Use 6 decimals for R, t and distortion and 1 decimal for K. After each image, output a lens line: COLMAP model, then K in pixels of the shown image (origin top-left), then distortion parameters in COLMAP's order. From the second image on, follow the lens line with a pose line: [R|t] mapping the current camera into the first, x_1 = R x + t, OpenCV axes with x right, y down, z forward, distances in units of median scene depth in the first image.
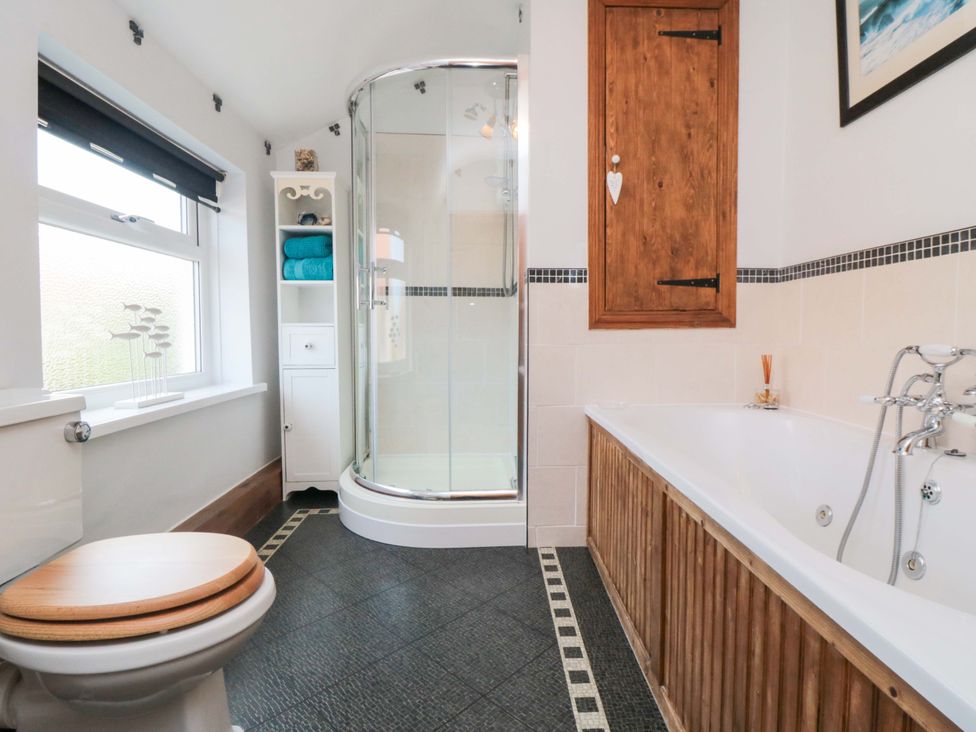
lens RADIAL K [[512.5, 0, 488.0], [0, 512.5, 366.0], [0, 0, 1]] dist [0.001121, -0.018140]
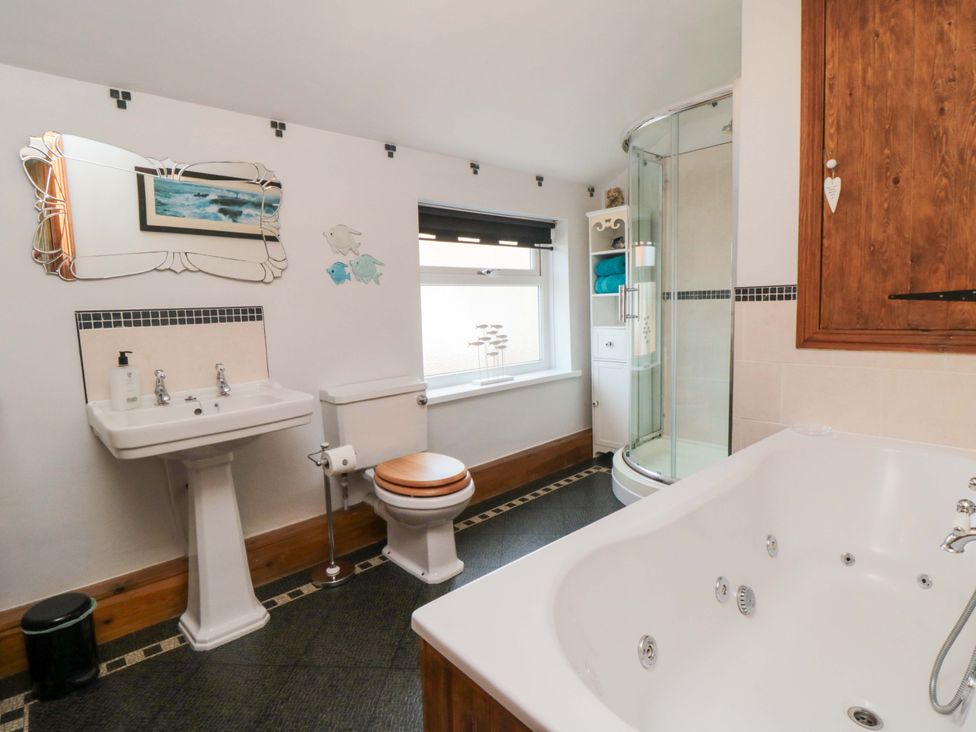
lens RADIAL K [[512.5, 0, 488.0], [0, 512.5, 366.0], [0, 0, 1]] dist [0.001121, -0.018140]
pose [[0.619470, 0.074647, -0.781463, 0.593753], [-0.011186, 0.996207, 0.086292, -0.114893], [0.784940, -0.044714, 0.617956, -0.053794]]
